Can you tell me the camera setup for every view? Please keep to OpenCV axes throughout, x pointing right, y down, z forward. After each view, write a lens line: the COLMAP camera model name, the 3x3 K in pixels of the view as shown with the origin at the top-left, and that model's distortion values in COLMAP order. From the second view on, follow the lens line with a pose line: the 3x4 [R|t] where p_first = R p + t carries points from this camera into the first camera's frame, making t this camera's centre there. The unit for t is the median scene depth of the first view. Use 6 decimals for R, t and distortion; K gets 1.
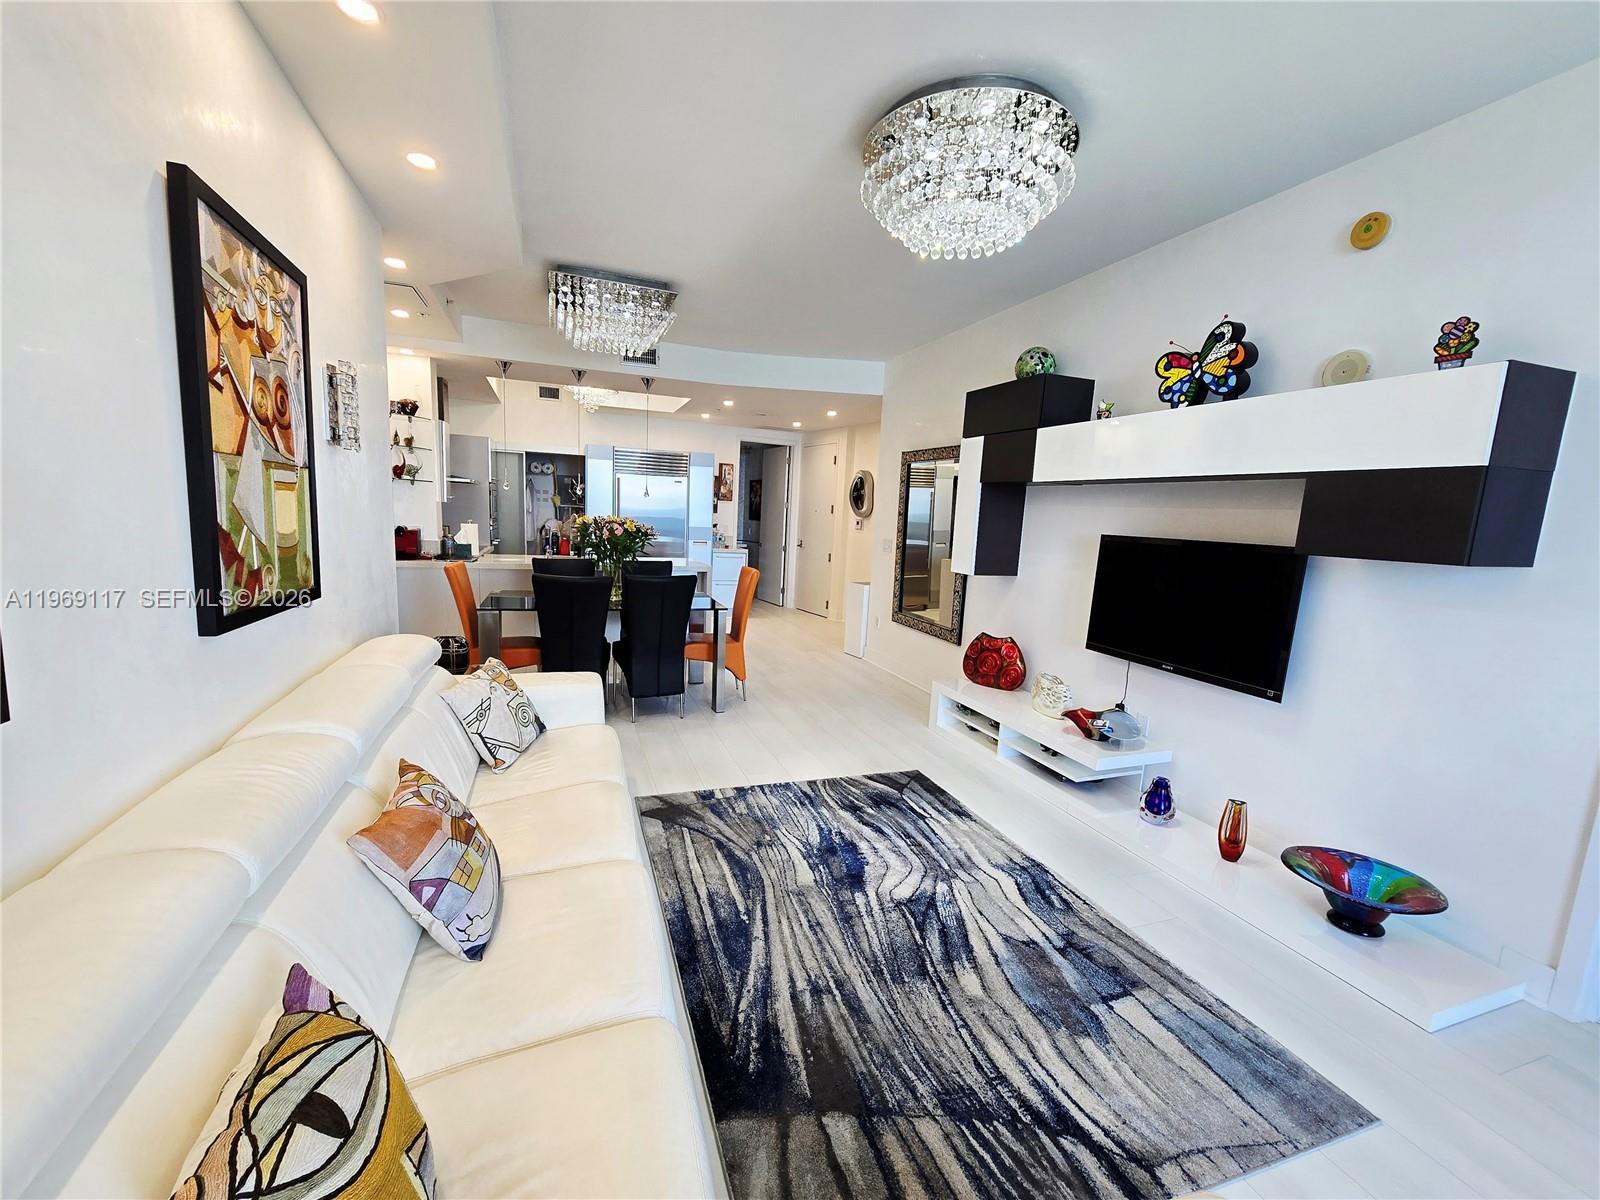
lens RADIAL K [[659.4, 0, 798.8], [0, 659.4, 613.3], [0, 0, 1]] dist [-0.005872, 0.001342]
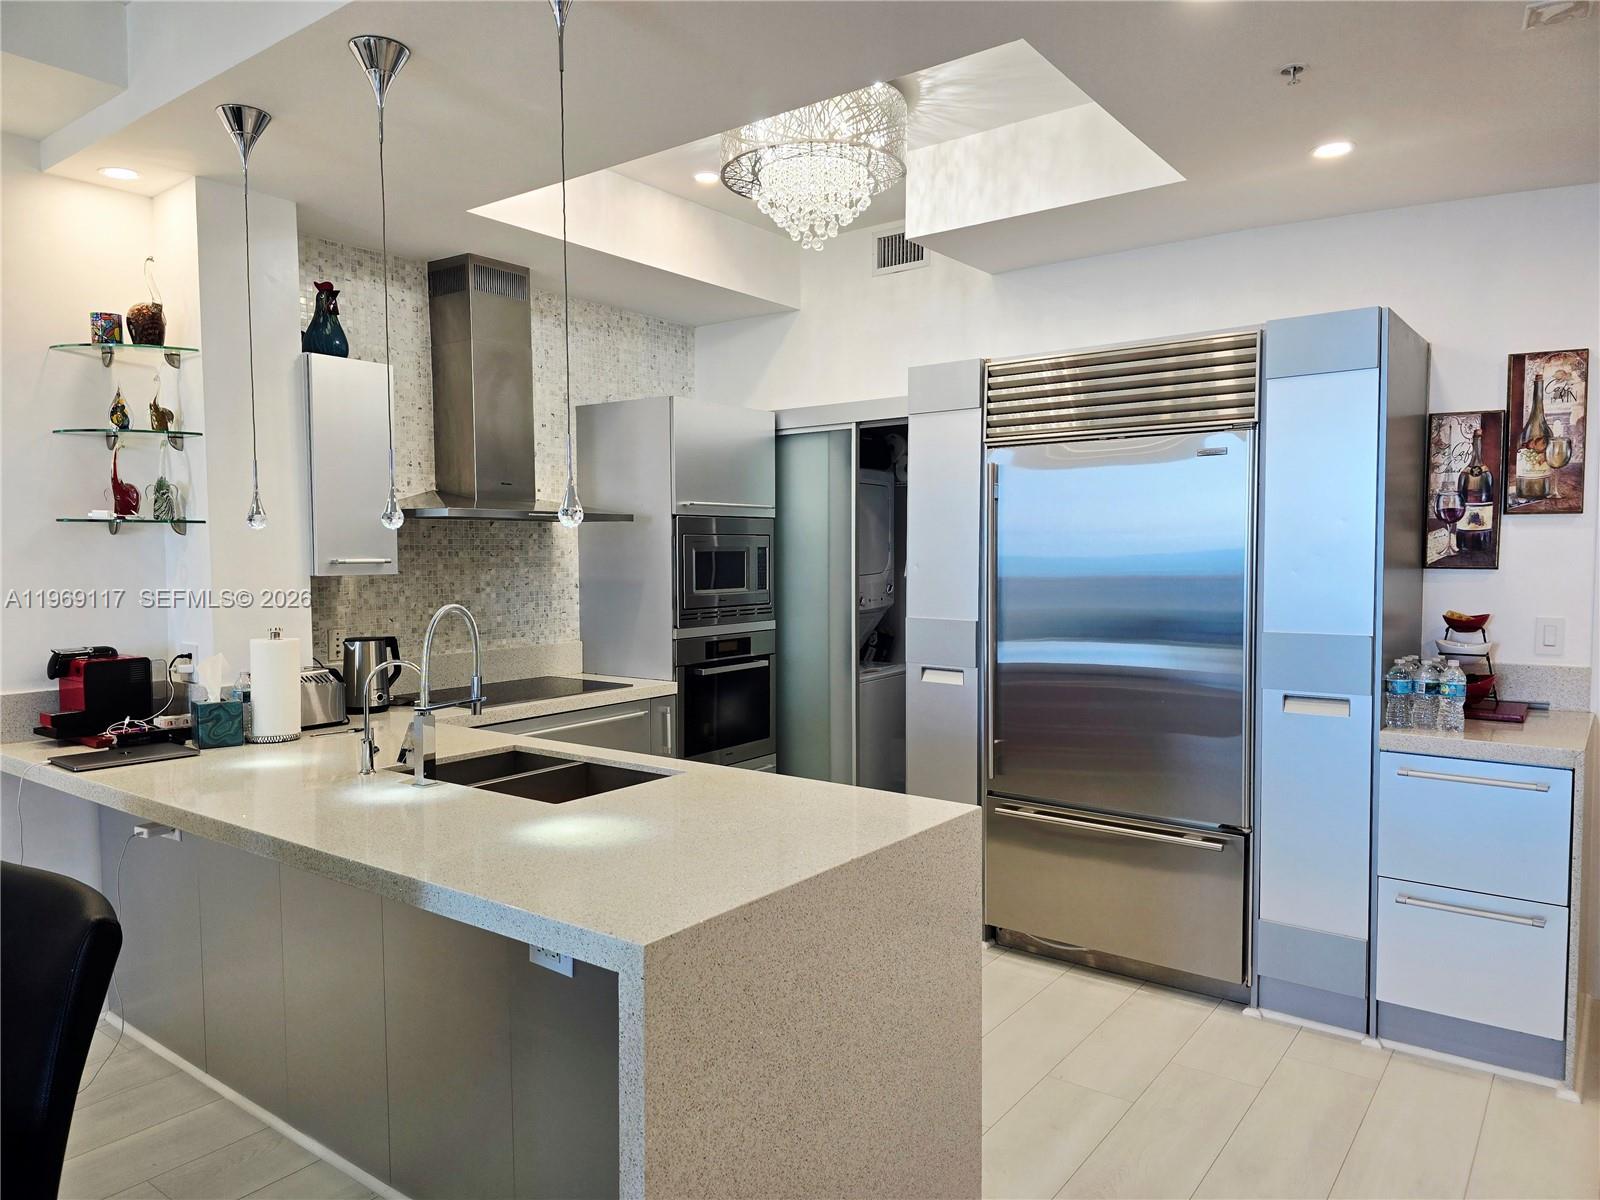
lens RADIAL K [[1071.8, 0, 796.3], [0, 1071.8, 600.4], [0, 0, 1]] dist [0.072481, -0.069873]
pose [[0.545742, -0.011813, -0.837870, 0.223830], [-0.094142, 0.992706, -0.075315, -0.317833], [0.832648, 0.119981, 0.540650, 2.093329]]
